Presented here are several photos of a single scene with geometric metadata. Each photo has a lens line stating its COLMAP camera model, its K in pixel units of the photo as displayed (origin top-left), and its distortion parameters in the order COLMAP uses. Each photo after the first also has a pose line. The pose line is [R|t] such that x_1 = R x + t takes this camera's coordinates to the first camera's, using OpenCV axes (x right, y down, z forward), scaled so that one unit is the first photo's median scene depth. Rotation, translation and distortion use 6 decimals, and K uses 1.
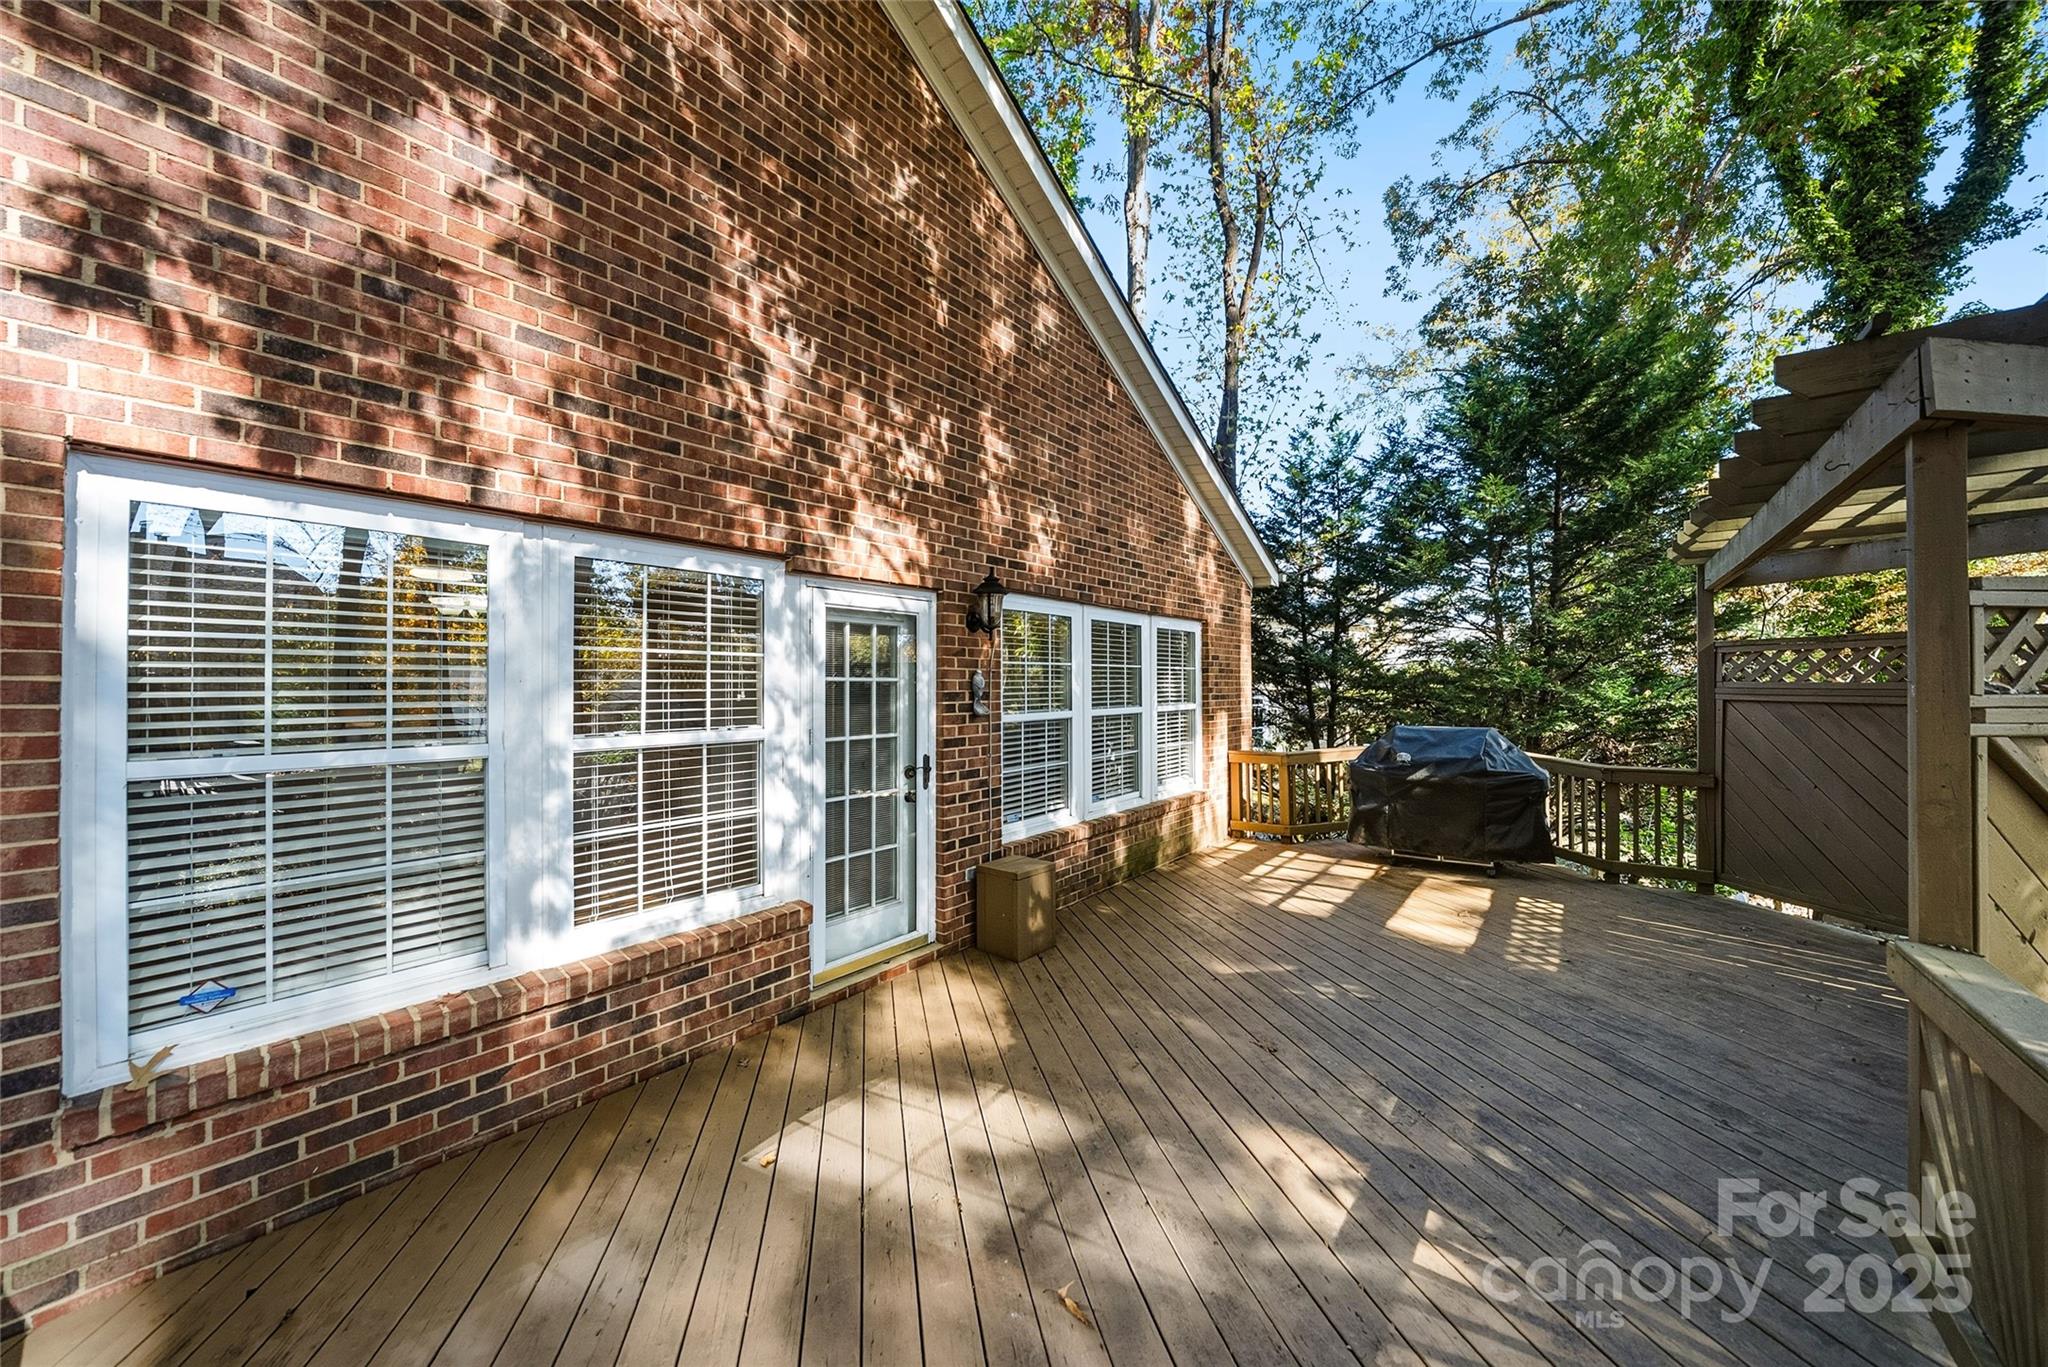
lens RADIAL K [[705.5, 0, 1024.0], [0, 705.5, 683.5], [0, 0, 1]] dist [0.000386, 0.000116]
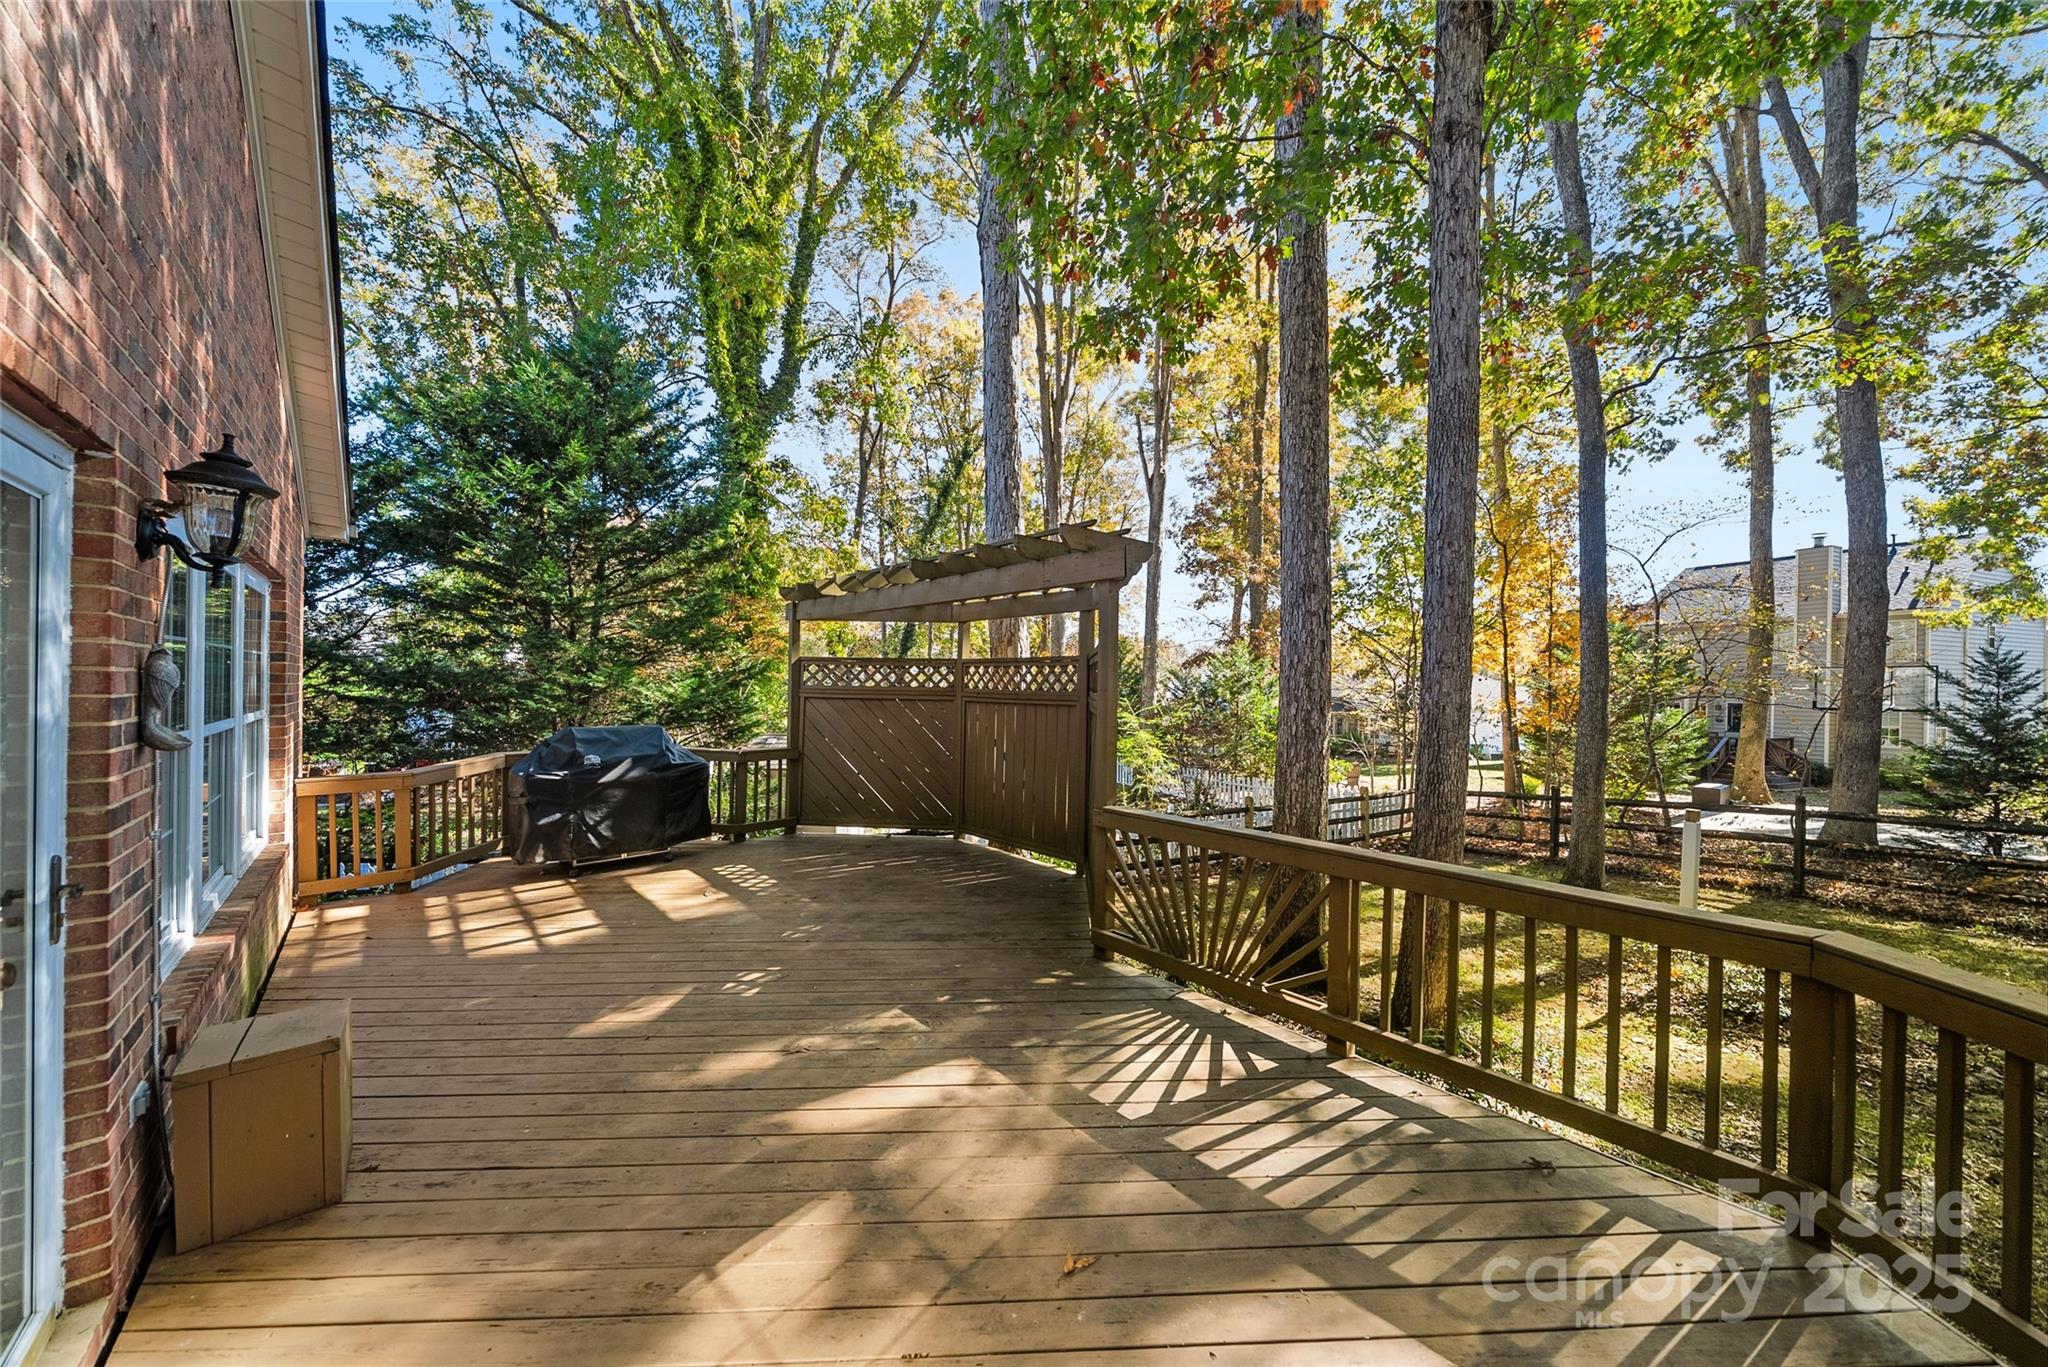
lens RADIAL K [[700.3, 0, 1024.9], [0, 700.3, 691.0], [0, 0, 1]] dist [-0.003637, 0.000127]
pose [[0.166503, -0.000651, 0.986041, -0.301175], [-0.014522, 0.999890, 0.003112, 0.000692], [-0.985934, -0.014838, 0.166475, 0.276068]]
